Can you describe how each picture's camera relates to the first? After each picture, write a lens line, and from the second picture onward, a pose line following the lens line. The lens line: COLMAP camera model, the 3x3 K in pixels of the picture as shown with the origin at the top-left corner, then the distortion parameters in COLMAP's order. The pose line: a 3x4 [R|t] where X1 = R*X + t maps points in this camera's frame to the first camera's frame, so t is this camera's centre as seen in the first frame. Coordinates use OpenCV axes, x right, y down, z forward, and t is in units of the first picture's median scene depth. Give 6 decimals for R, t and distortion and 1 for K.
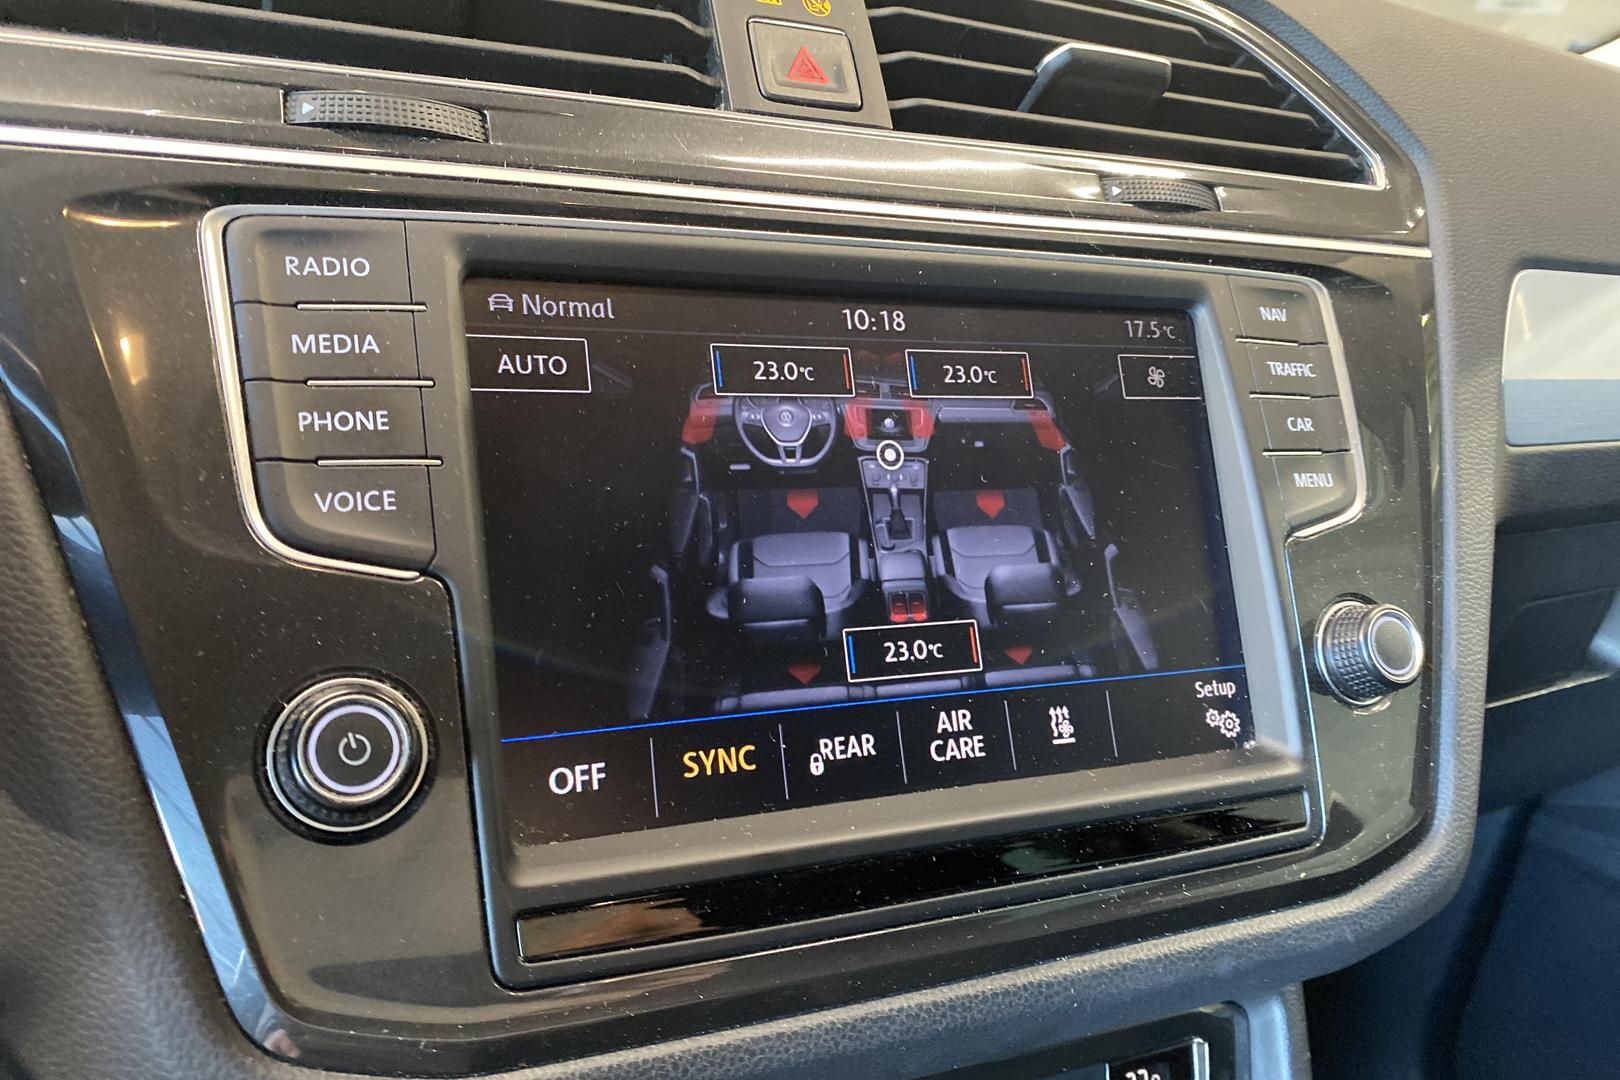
lens RADIAL K [[1250.5, 0, 810.0], [0, 1250.5, 540.0], [0, 0, 1]] dist [-0.010891, 0.014197]
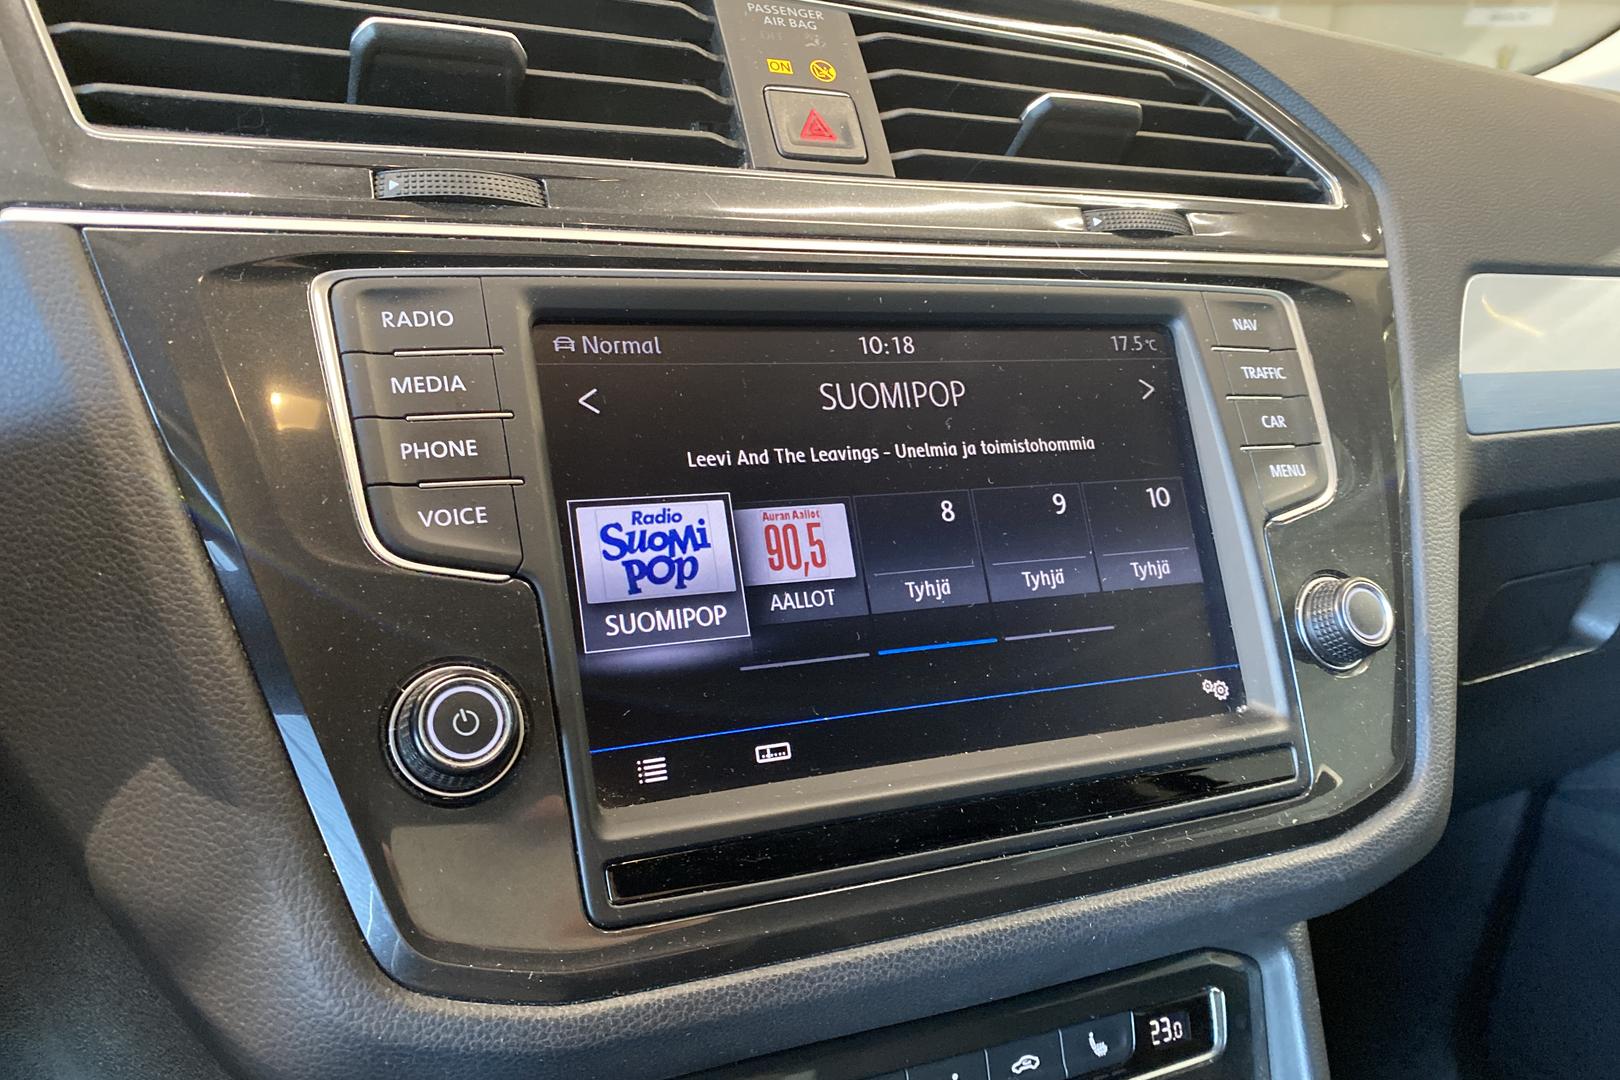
lens RADIAL K [[1251.8, 0, 819.3], [0, 1251.8, 547.5], [0, 0, 1]] dist [0.006049, -0.011898]
pose [[0.998911, -0.046011, -0.007724, -0.010318], [0.045786, 0.998584, -0.027091, 0.036778], [0.008960, 0.026707, 0.999603, -0.137792]]
